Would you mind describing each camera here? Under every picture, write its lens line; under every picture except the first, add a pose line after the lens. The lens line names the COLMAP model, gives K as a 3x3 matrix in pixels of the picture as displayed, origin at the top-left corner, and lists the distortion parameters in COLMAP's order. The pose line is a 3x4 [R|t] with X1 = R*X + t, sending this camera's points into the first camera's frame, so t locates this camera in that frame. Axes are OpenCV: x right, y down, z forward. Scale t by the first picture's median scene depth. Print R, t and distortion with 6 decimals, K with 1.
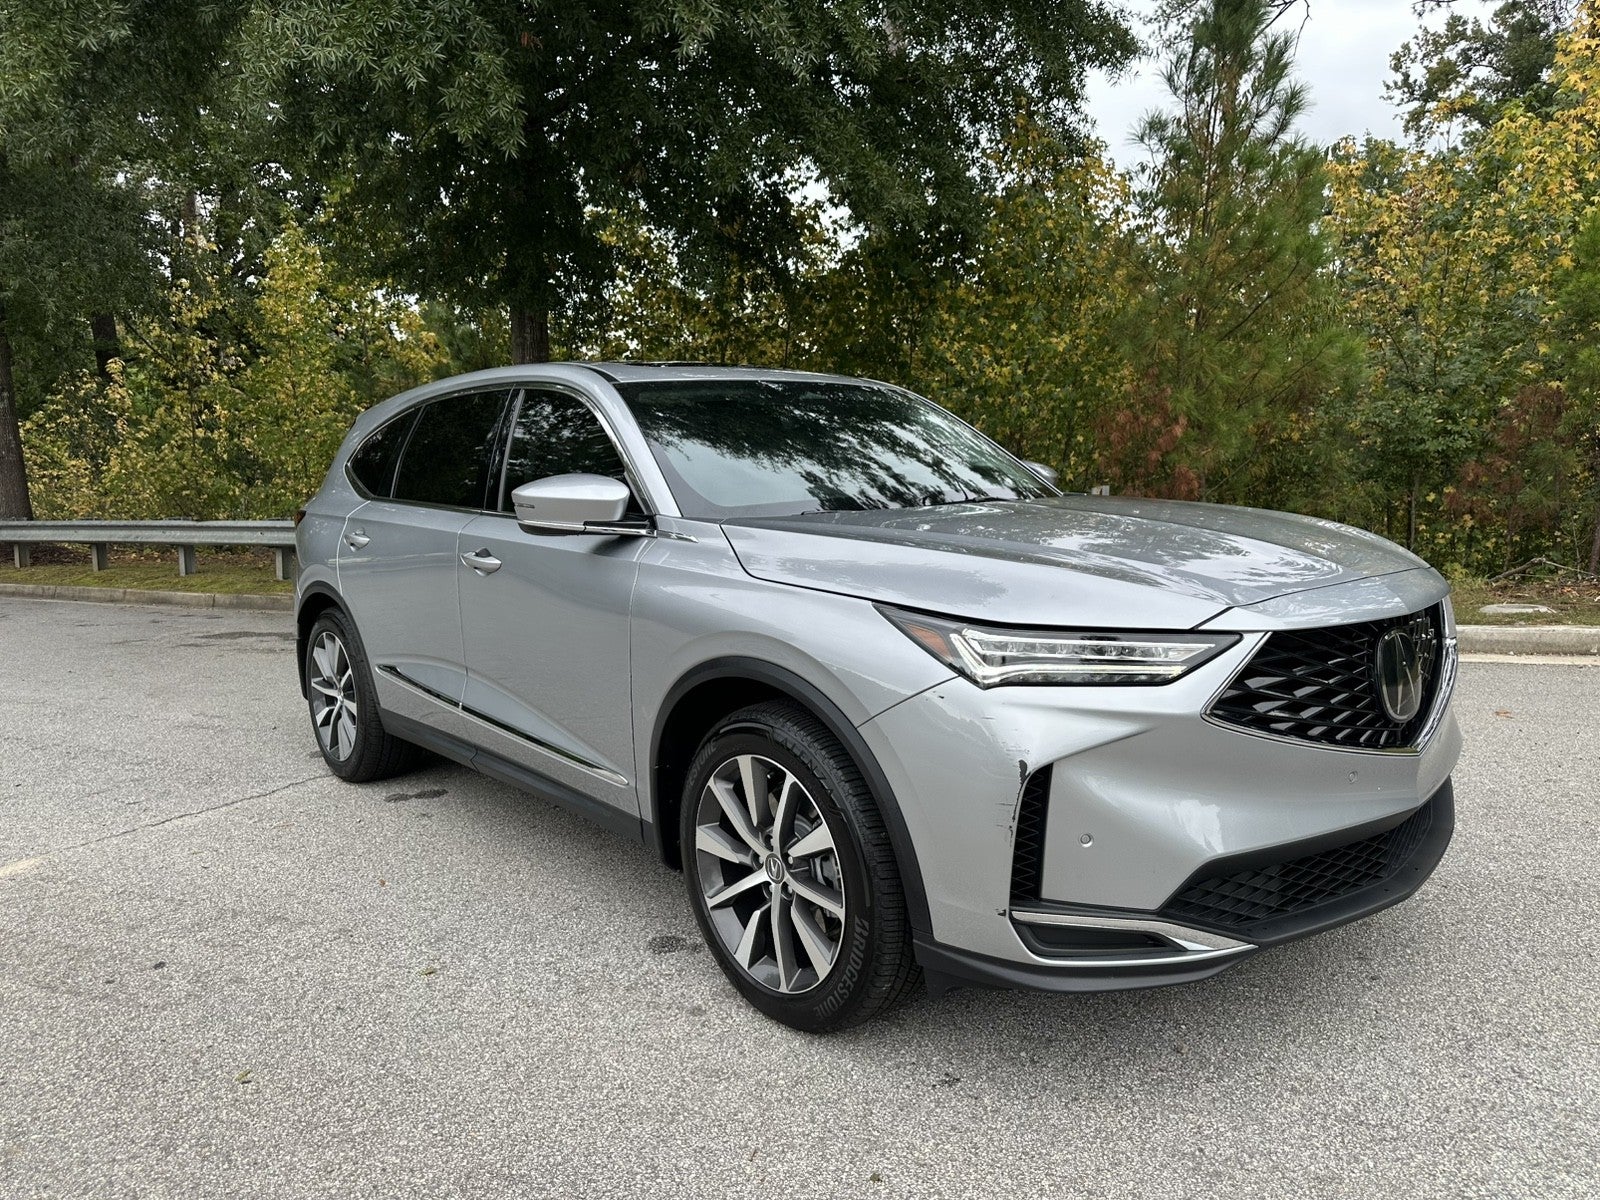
lens RADIAL K [[1136.5, 0, 804.7], [0, 1136.5, 609.9], [0, 0, 1]] dist [0.019153, -0.027990]
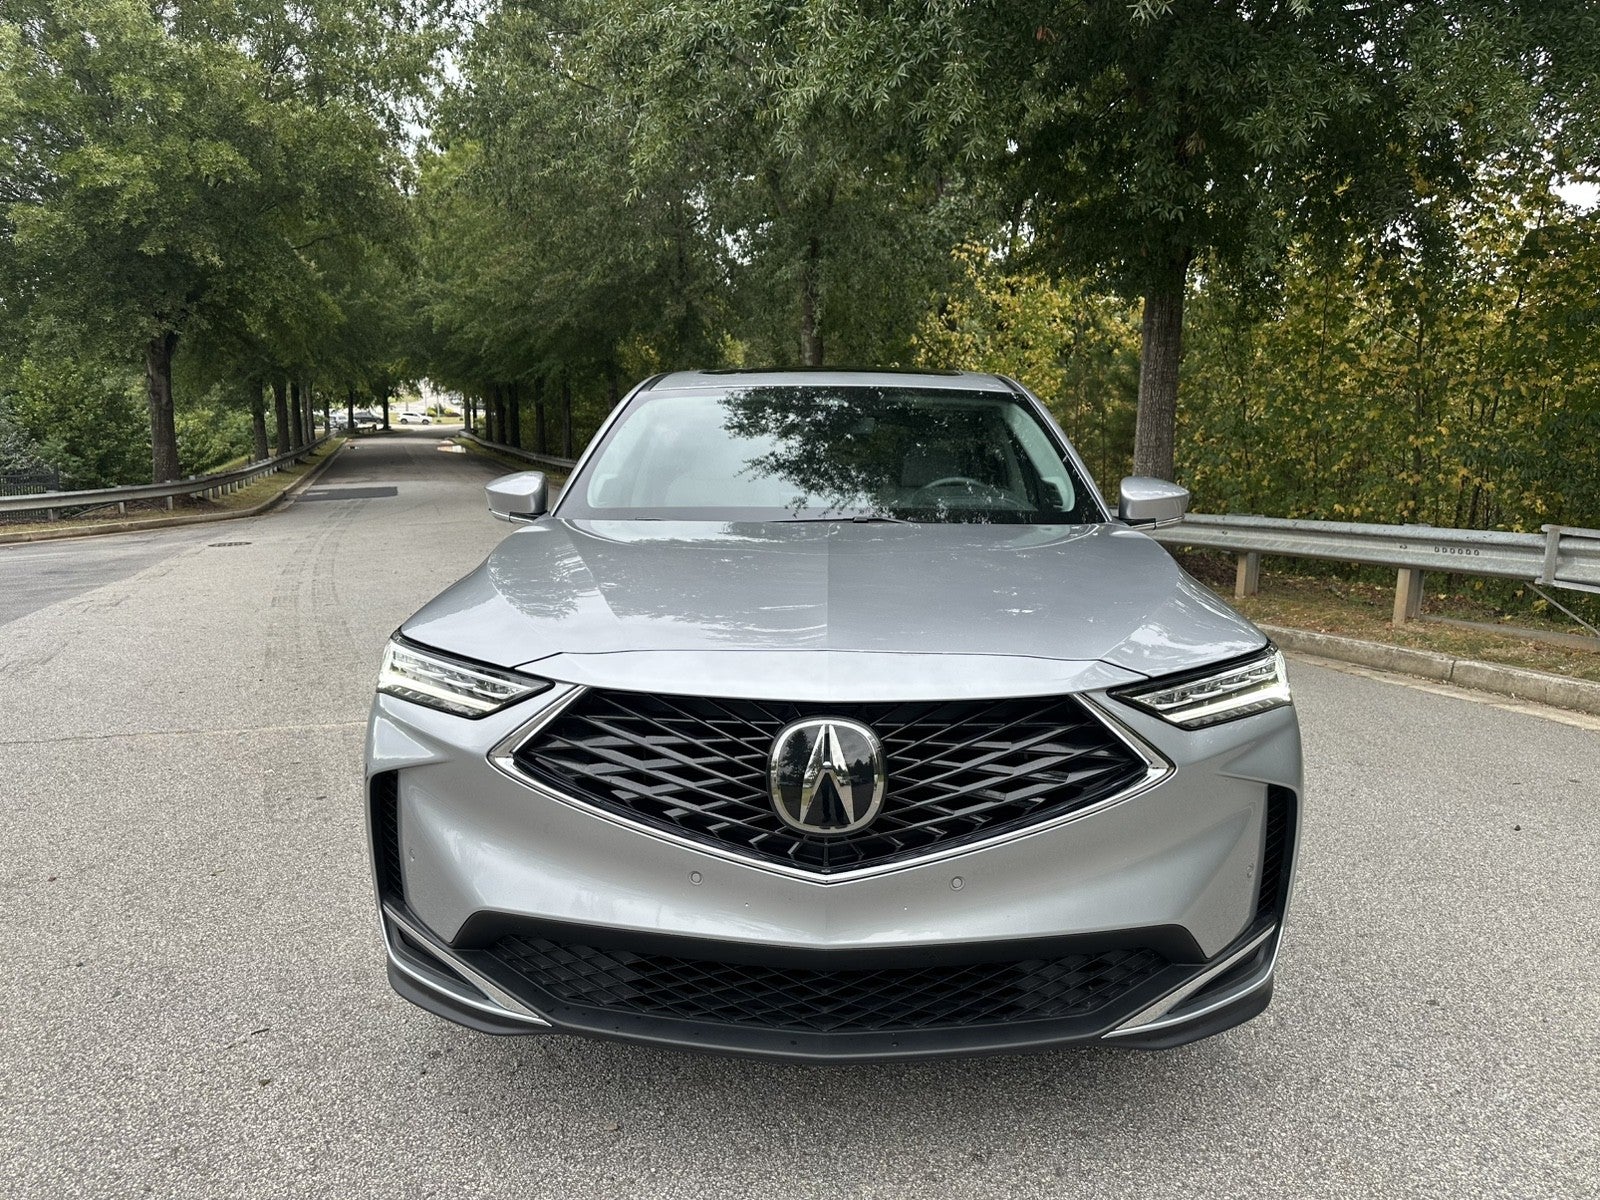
lens RADIAL K [[1136.5, 0, 809.4], [0, 1136.5, 598.0], [0, 0, 1]] dist [0.019153, -0.027990]
pose [[0.739321, 0.119102, -0.662736, 0.825234], [-0.113823, 0.992174, 0.051329, -0.084865], [0.663663, 0.037486, 0.747092, 0.329575]]
